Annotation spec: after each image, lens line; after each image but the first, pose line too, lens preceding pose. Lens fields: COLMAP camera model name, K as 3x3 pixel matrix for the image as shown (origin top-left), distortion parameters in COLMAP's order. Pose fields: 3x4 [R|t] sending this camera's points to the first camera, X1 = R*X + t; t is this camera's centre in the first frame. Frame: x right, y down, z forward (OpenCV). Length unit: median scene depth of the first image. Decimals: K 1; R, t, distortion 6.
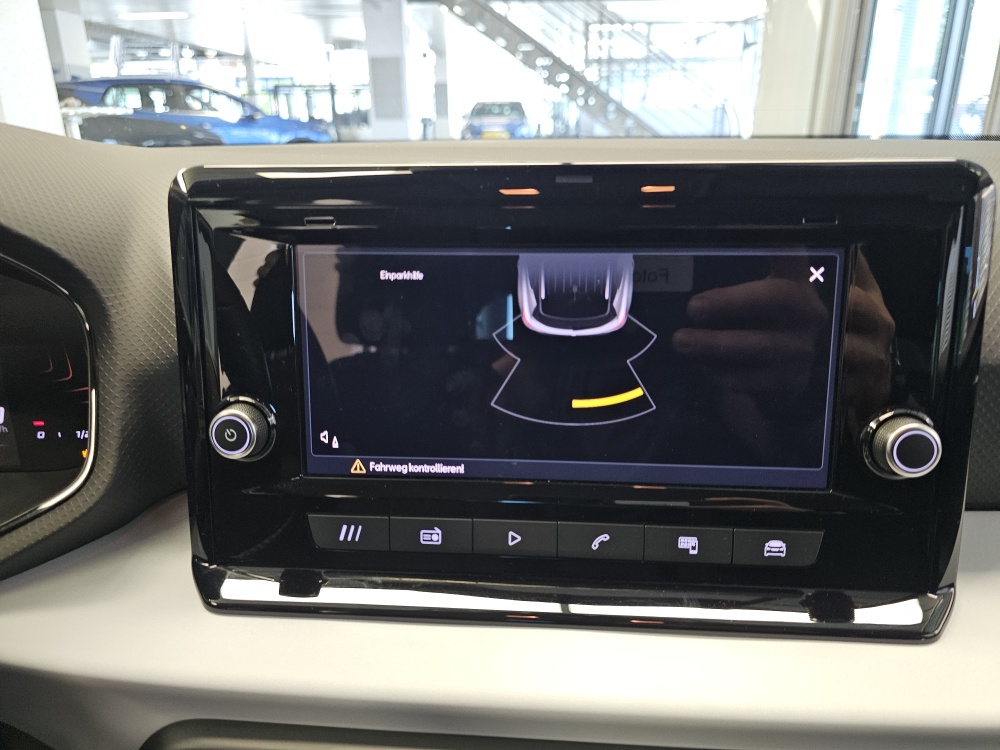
lens RADIAL K [[694.4, 0, 500.0], [0, 694.4, 375.0], [0, 0, 1]] dist [0.019219, -0.033685]
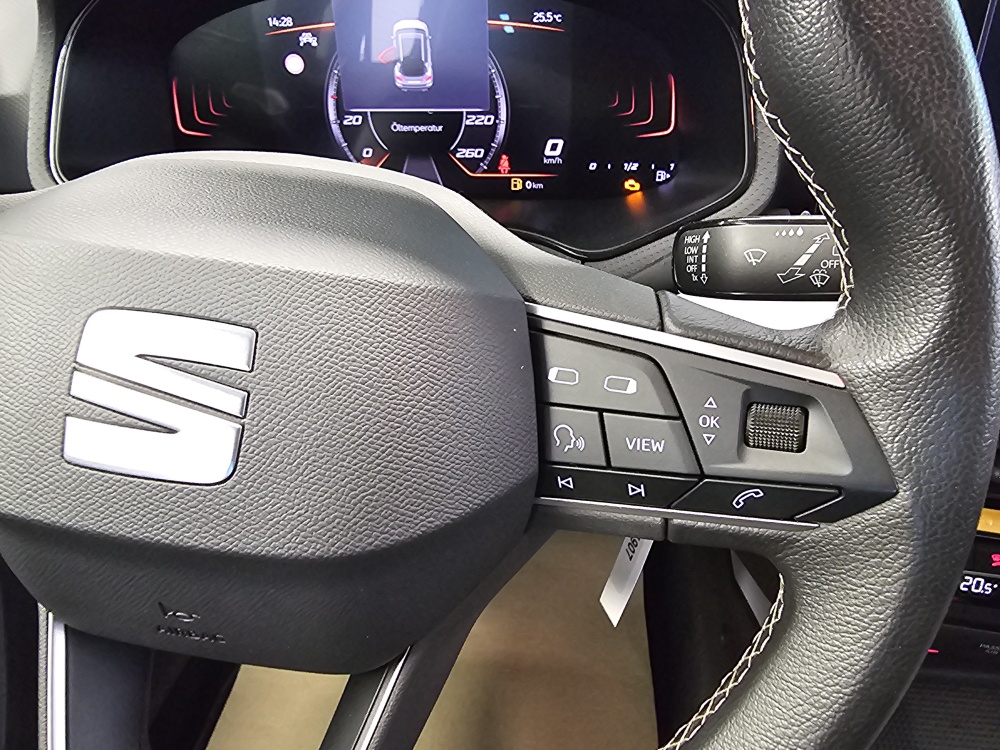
lens RADIAL K [[692.5, 0, 495.5], [0, 692.5, 369.6], [0, 0, 1]] dist [0.000170, -0.000108]
pose [[0.991957, 0.055368, -0.113824, -0.409834], [-0.025750, 0.968722, 0.246810, 0.080217], [0.123929, -0.241894, 0.962356, -0.123156]]
